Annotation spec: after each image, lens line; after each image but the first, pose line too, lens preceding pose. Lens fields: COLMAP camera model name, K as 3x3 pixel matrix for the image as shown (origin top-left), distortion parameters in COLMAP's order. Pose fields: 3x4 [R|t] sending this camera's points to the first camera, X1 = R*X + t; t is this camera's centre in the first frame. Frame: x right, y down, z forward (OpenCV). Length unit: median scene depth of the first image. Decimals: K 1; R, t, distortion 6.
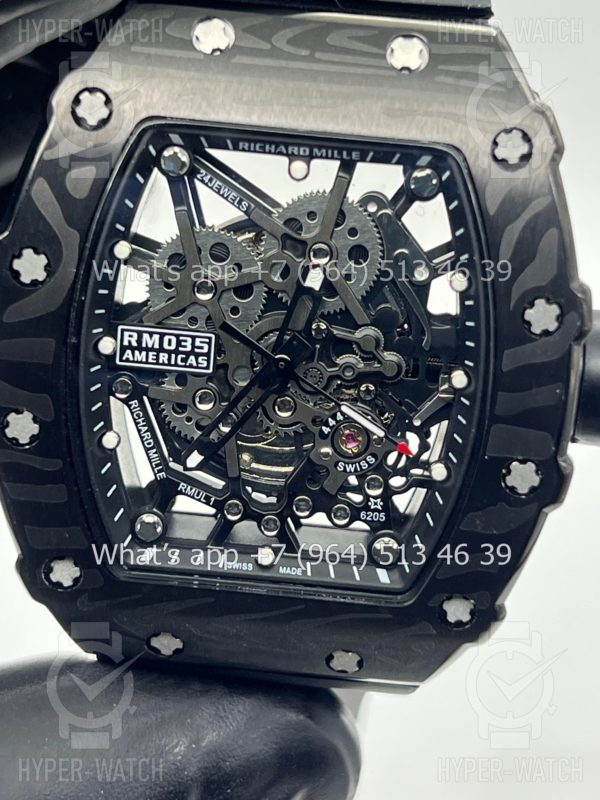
lens RADIAL K [[1973.5, 0, 300.0], [0, 1973.5, 400.0], [0, 0, 1]] dist [0.145570, -0.650005]
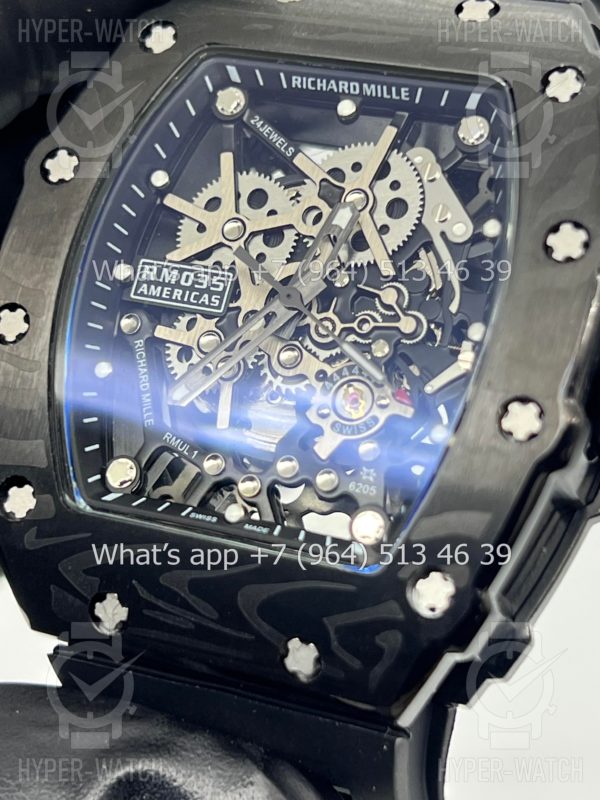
lens RADIAL K [[1973.5, 0, 300.0], [0, 1973.5, 400.0], [0, 0, 1]] dist [0.145570, -0.650005]
pose [[0.948924, 0.100443, -0.299089, 0.271561], [-0.234848, 0.857903, -0.456999, 0.436795], [0.210687, 0.503898, 0.837674, 0.253776]]
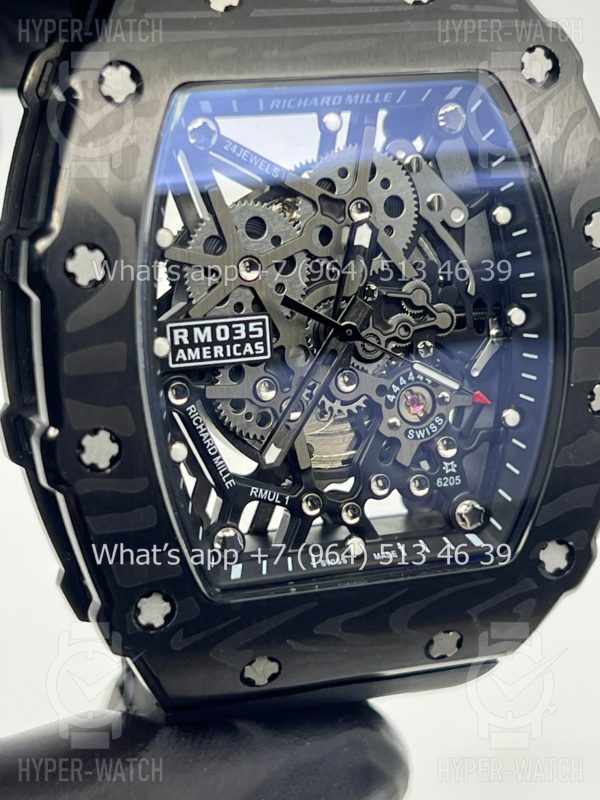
lens RADIAL K [[1984.5, 0, 300.0], [0, 1984.5, 400.0], [0, 0, 1]] dist [0.066082, 0.356811]
pose [[0.919158, -0.184031, 0.348256, -0.358429], [0.220833, 0.972886, -0.068740, 0.072036], [-0.326163, 0.140089, 0.934876, 0.134494]]
